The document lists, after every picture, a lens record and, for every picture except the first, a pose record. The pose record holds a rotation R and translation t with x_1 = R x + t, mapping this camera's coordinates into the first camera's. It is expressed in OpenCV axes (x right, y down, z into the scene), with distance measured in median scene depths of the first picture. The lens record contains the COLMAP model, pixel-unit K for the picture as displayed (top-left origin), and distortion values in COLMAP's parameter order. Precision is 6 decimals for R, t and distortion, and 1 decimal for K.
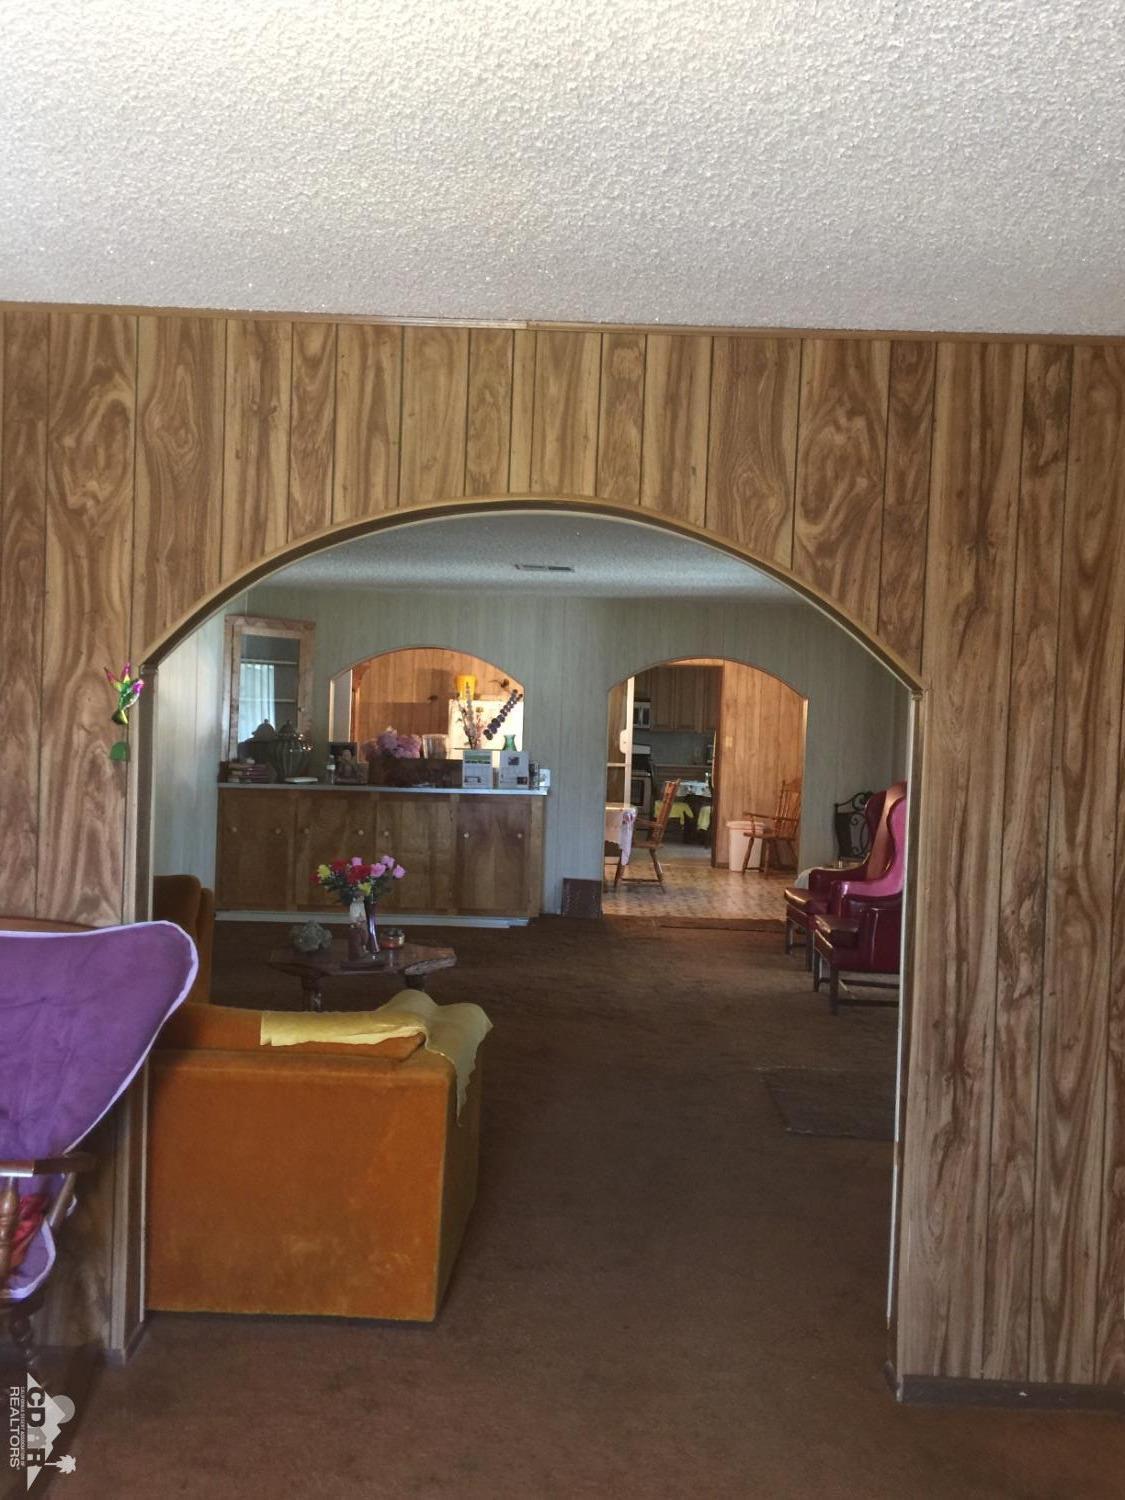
lens RADIAL K [[1330.8, 0, 564.7], [0, 1330.8, 755.3], [0, 0, 1]] dist [0.097377, -0.120422]
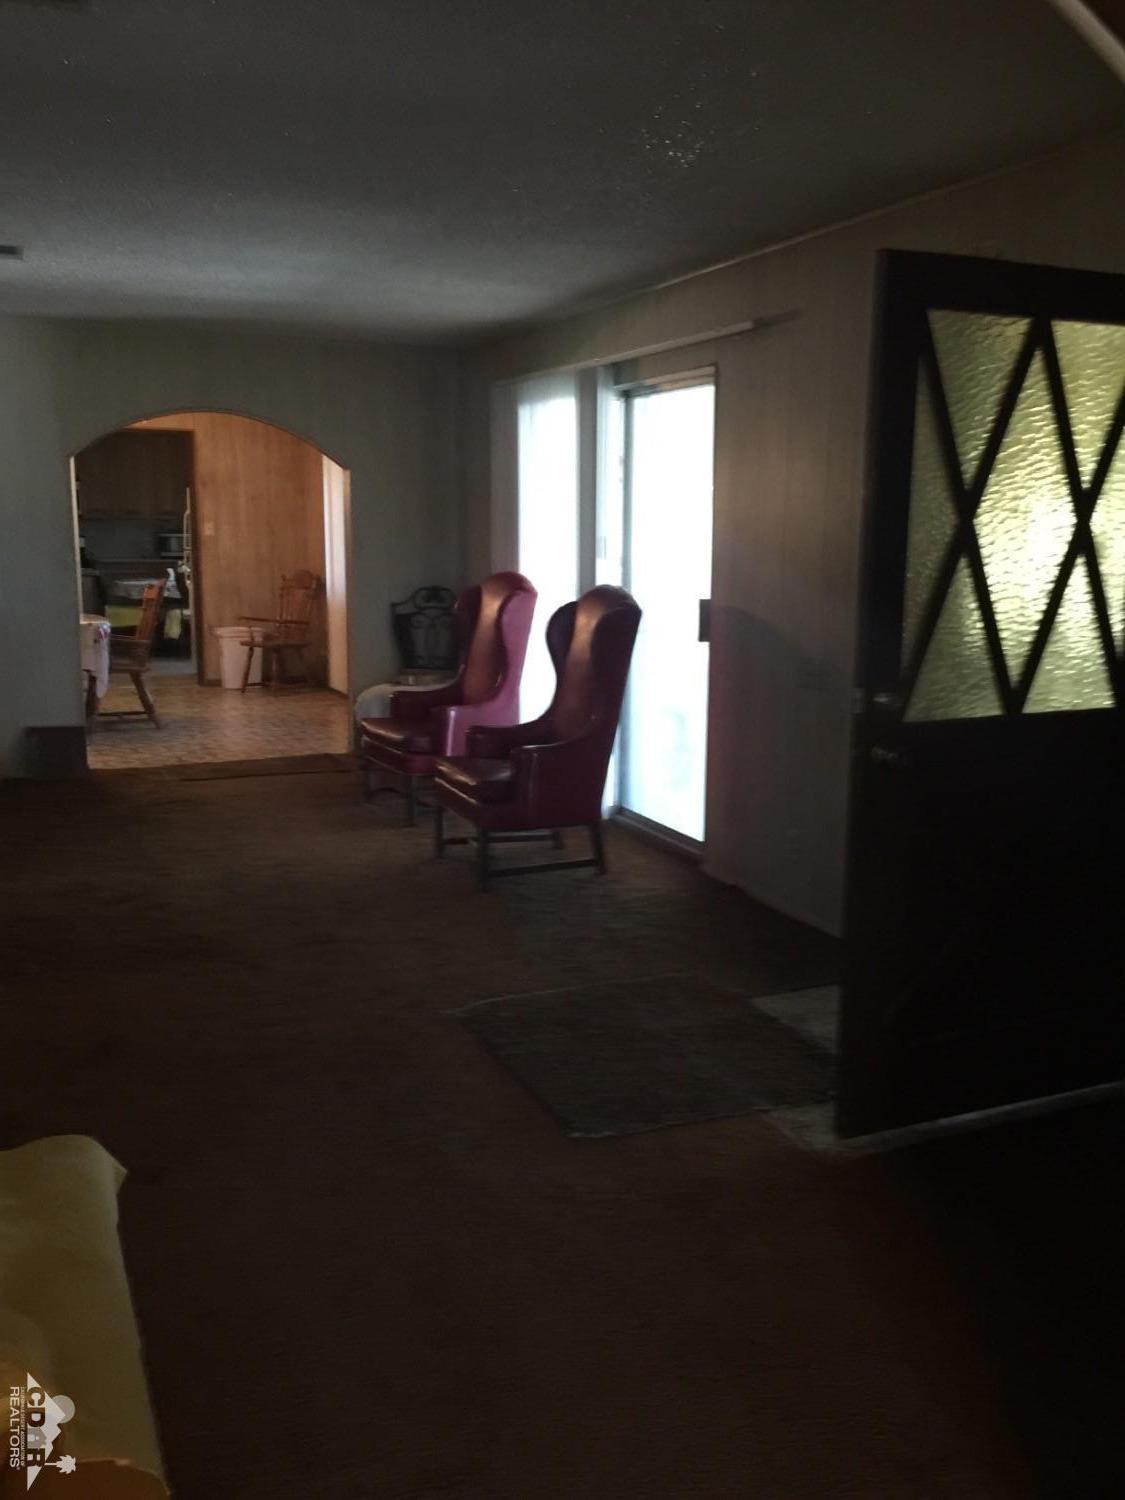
lens RADIAL K [[1294.5, 0, 561.4], [0, 1294.5, 737.5], [0, 0, 1]] dist [0.103422, -0.135584]
pose [[0.898415, -0.098752, 0.427899, -0.035284], [0.033789, 0.987044, 0.156850, -0.002099], [-0.437845, -0.126458, 0.890113, 0.198303]]
